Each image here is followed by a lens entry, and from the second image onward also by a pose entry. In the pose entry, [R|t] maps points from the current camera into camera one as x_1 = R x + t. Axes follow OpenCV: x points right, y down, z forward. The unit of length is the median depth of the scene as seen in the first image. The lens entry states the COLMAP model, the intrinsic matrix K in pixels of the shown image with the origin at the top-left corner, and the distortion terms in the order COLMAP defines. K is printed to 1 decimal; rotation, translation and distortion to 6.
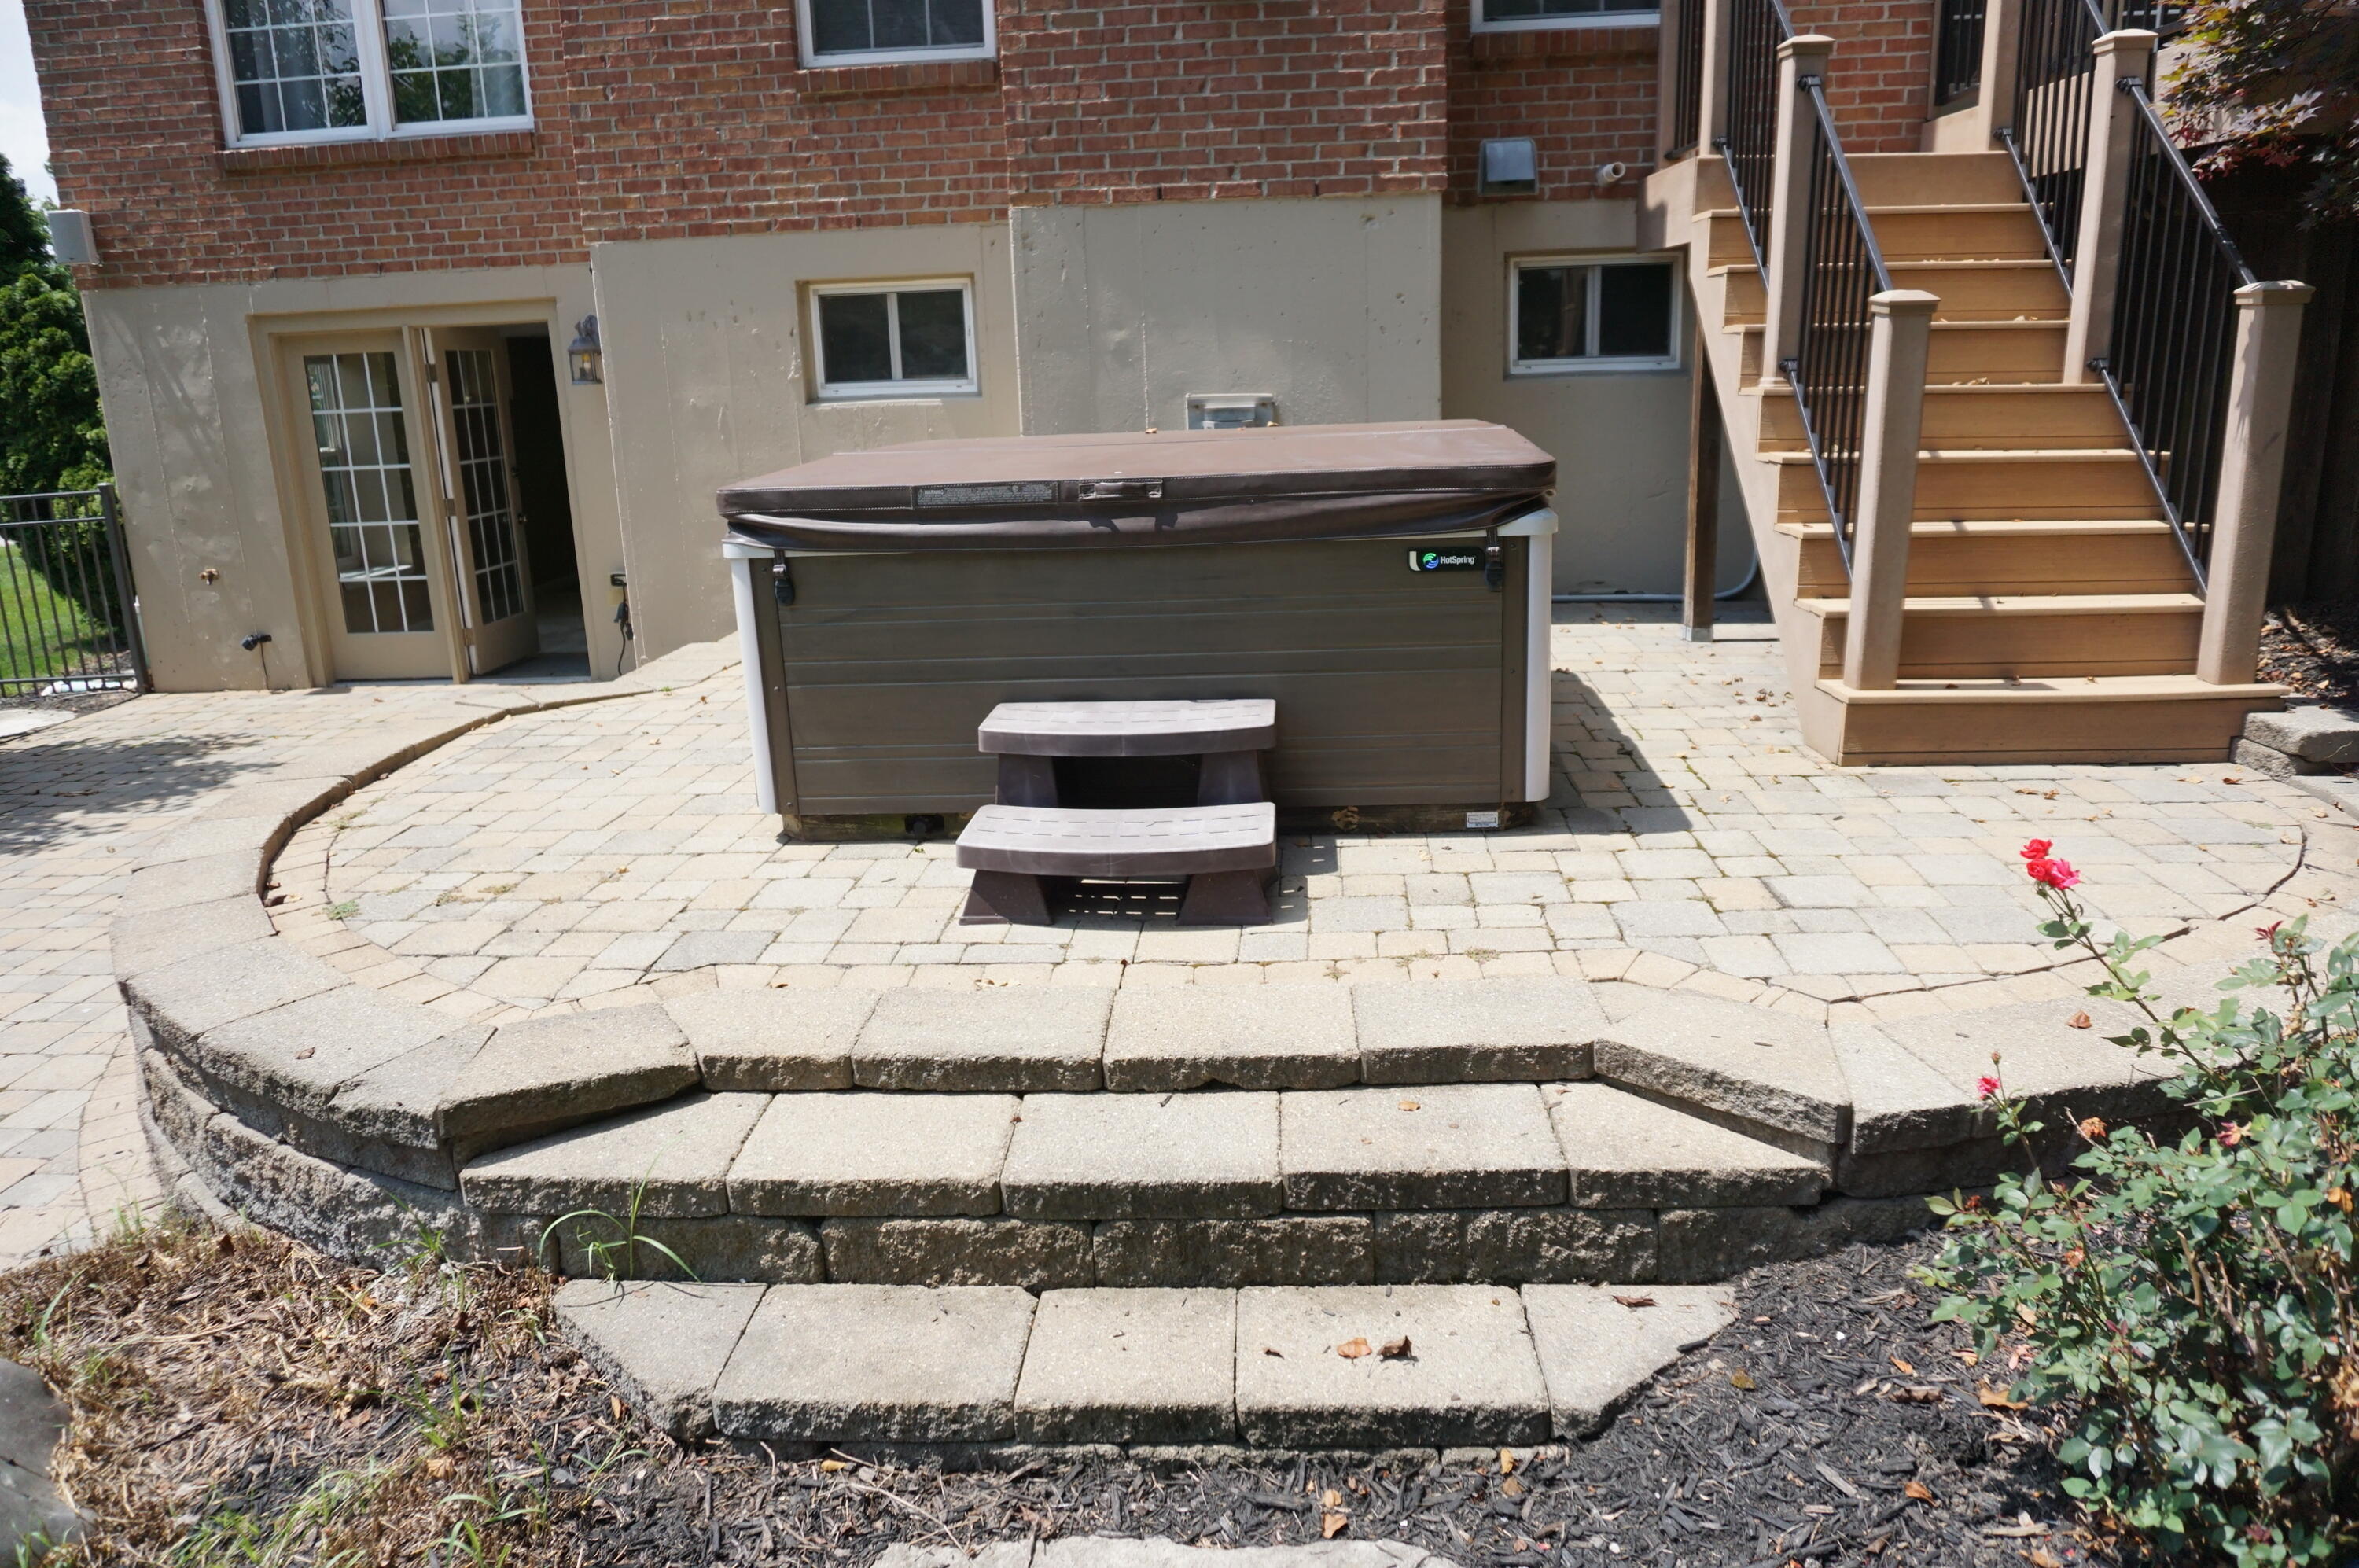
lens RADIAL K [[1582.0, 0, 1188.2], [0, 1582.0, 784.7], [0, 0, 1]] dist [-0.062200, 0.025021]
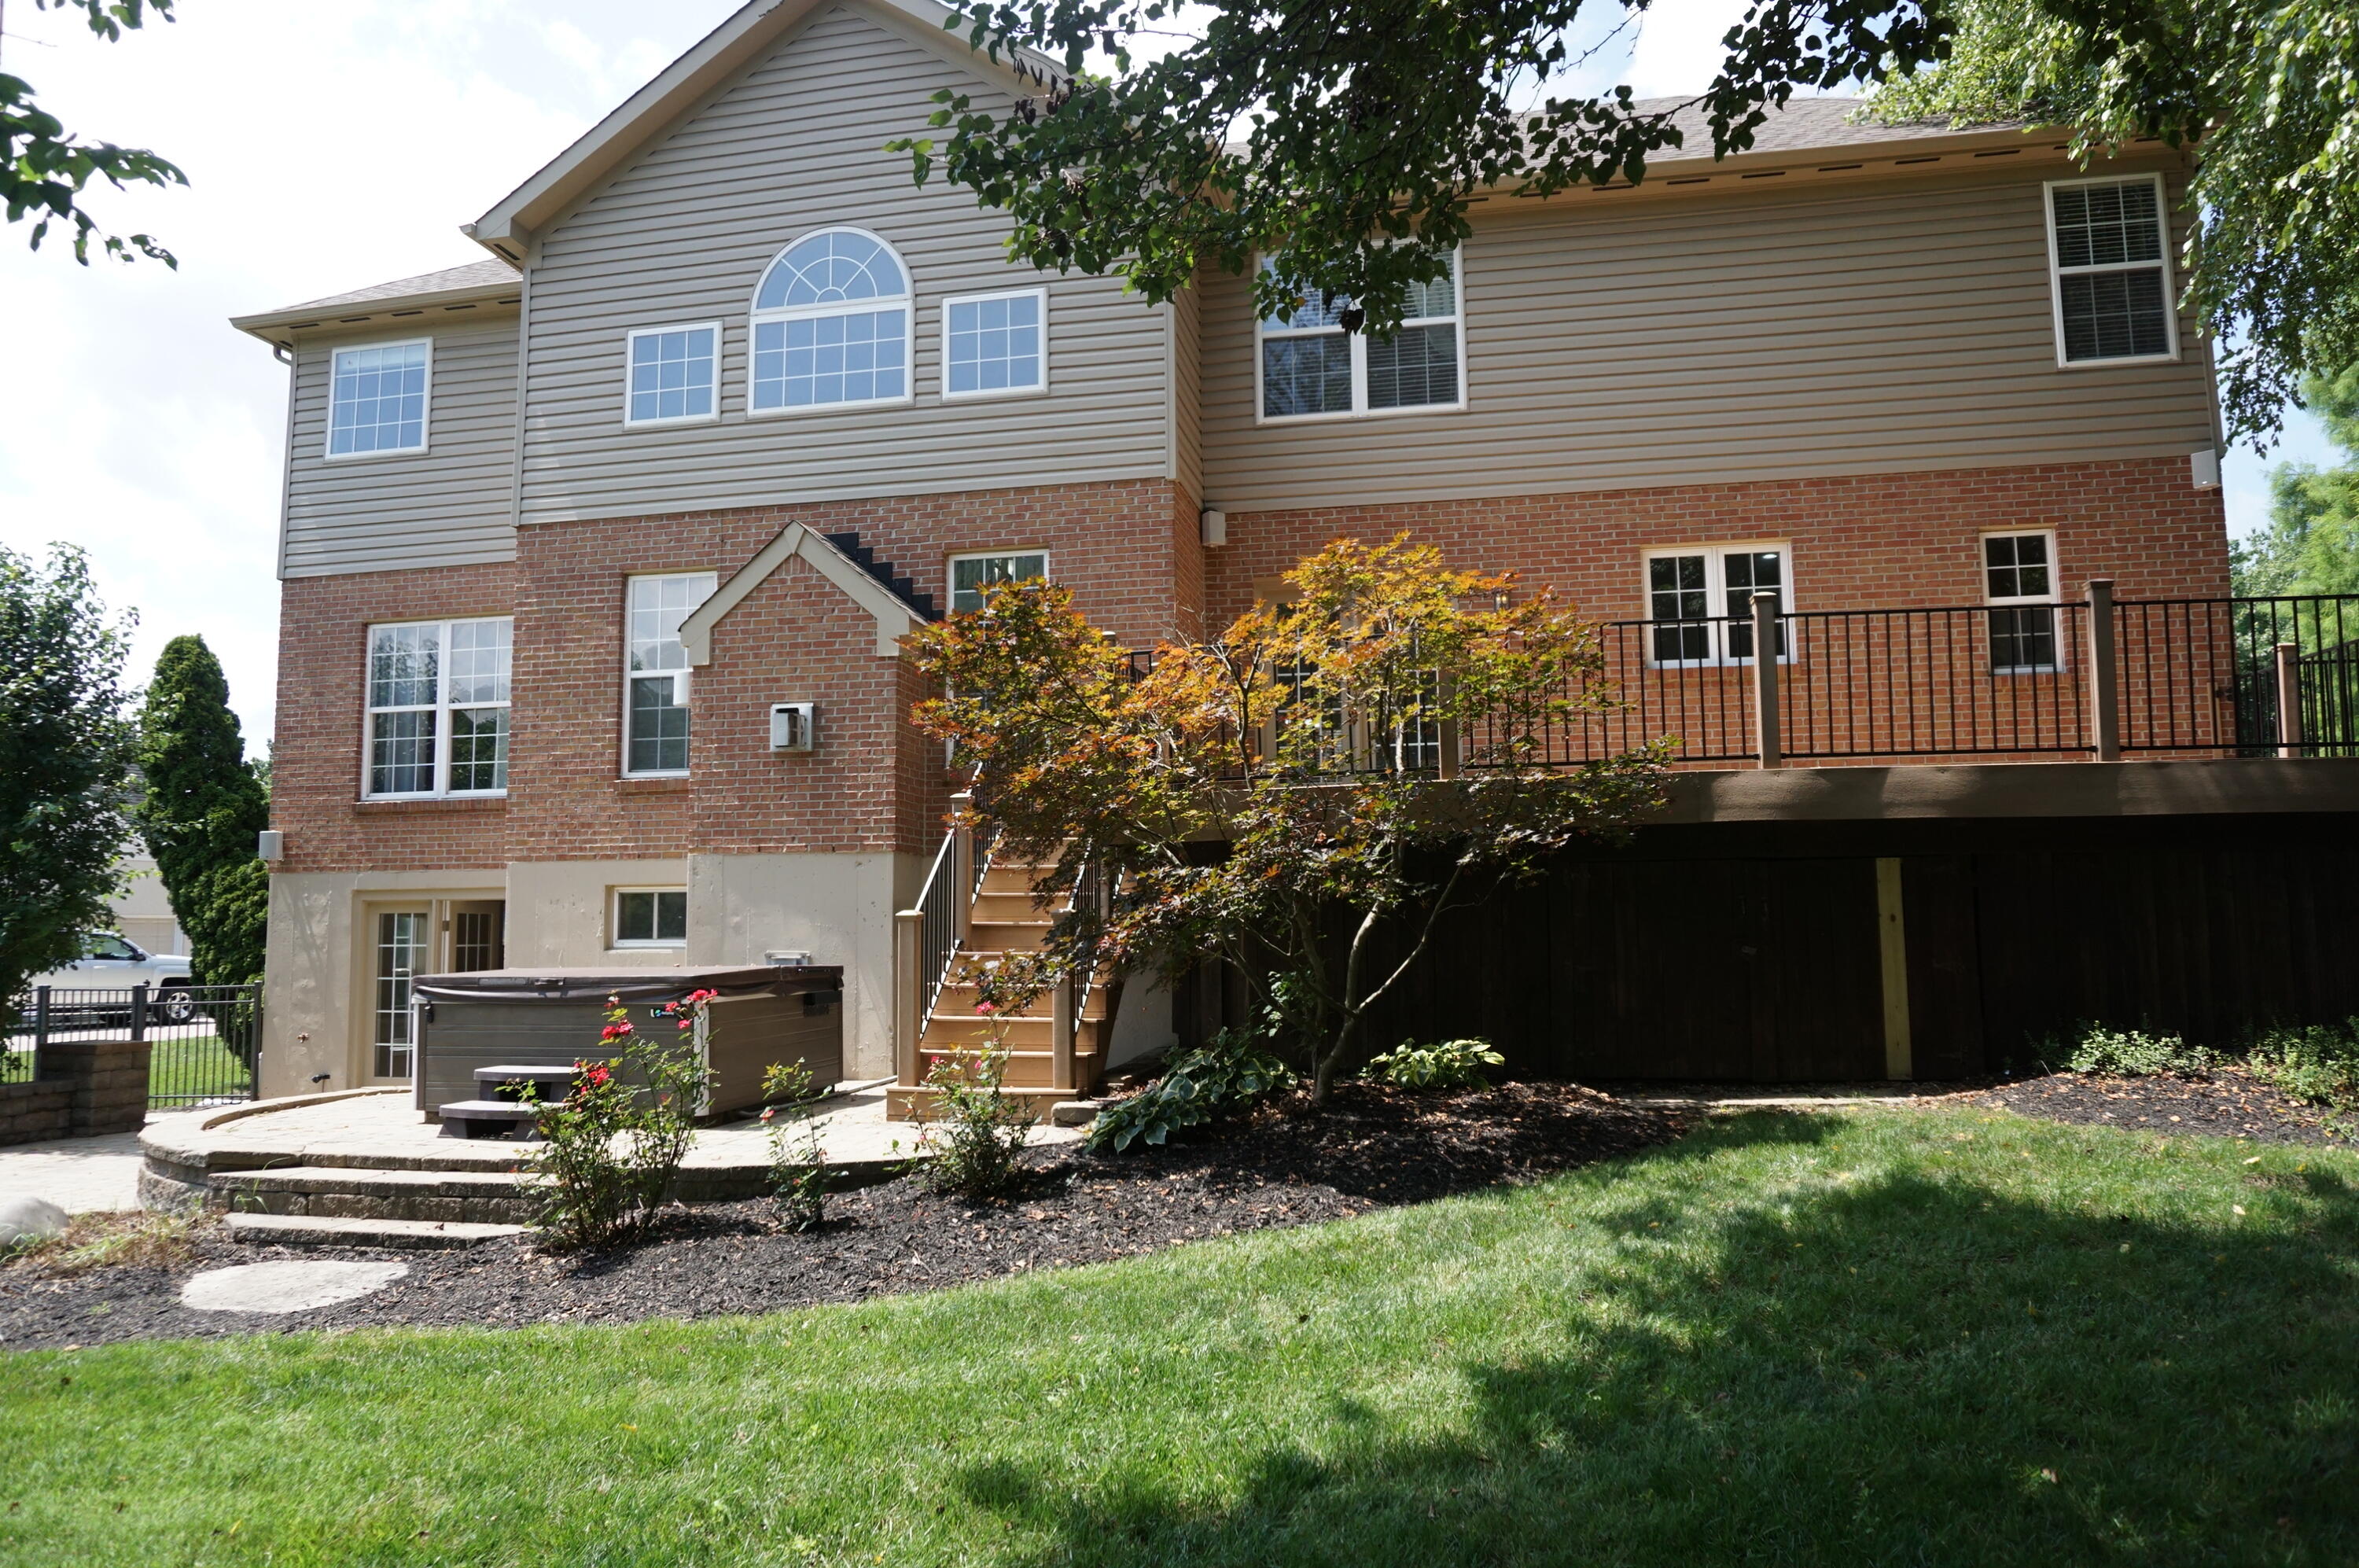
lens RADIAL K [[1582.0, 0, 1182.2], [0, 1582.0, 782.3], [0, 0, 1]] dist [-0.062200, 0.025021]
pose [[0.991065, 0.010426, -0.132971, 0.668235], [-0.056283, 0.936525, -0.346053, 0.169276], [0.120923, 0.350445, 0.928744, -0.686510]]
